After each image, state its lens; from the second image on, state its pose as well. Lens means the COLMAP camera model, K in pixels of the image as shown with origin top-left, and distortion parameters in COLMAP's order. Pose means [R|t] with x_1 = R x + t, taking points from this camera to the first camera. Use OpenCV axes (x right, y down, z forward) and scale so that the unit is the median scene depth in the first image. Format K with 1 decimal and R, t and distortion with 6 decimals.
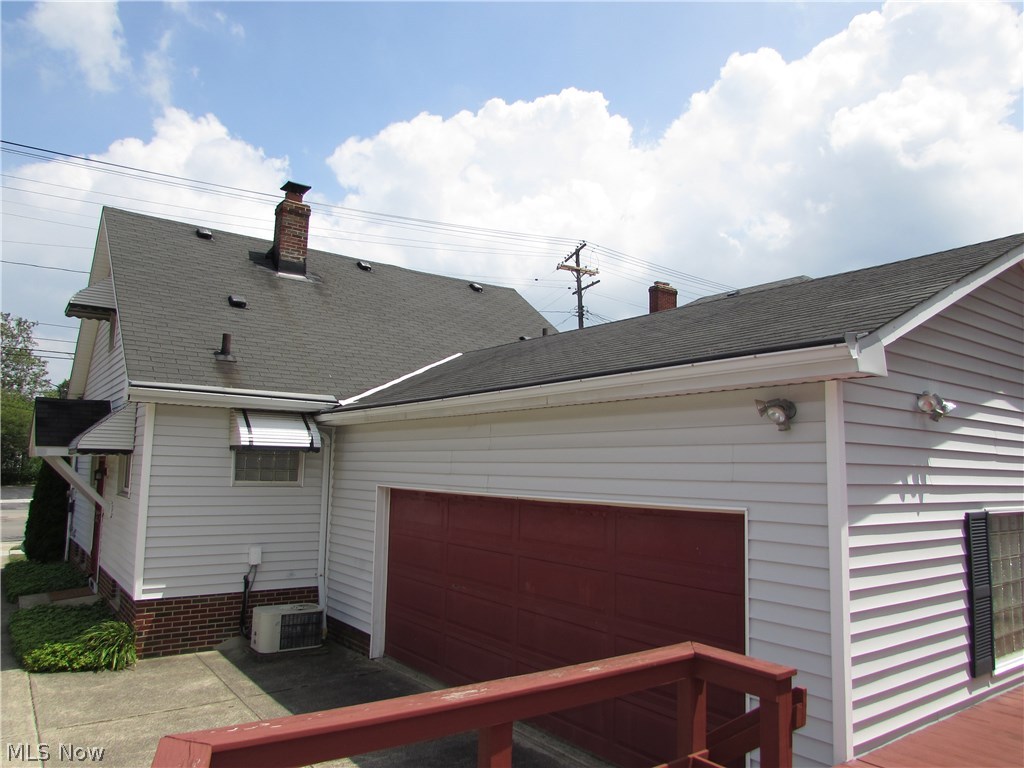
lens RADIAL K [[727.2, 0, 512.9], [0, 727.2, 384.3], [0, 0, 1]] dist [-0.032964, 0.007032]
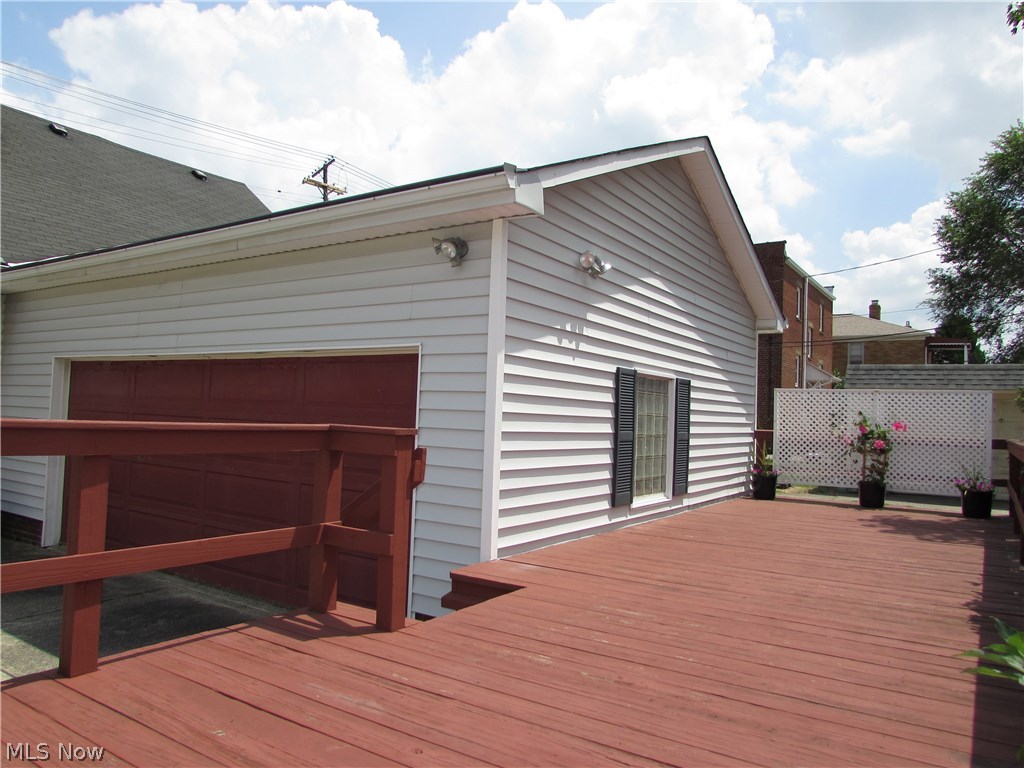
lens RADIAL K [[727.2, 0, 512.9], [0, 727.2, 384.3], [0, 0, 1]] dist [-0.032964, 0.007032]
pose [[0.942604, 0.029200, 0.332633, 0.058359], [-0.056739, 0.995689, 0.073377, 0.085067], [-0.329056, -0.088039, 0.940197, -0.023545]]
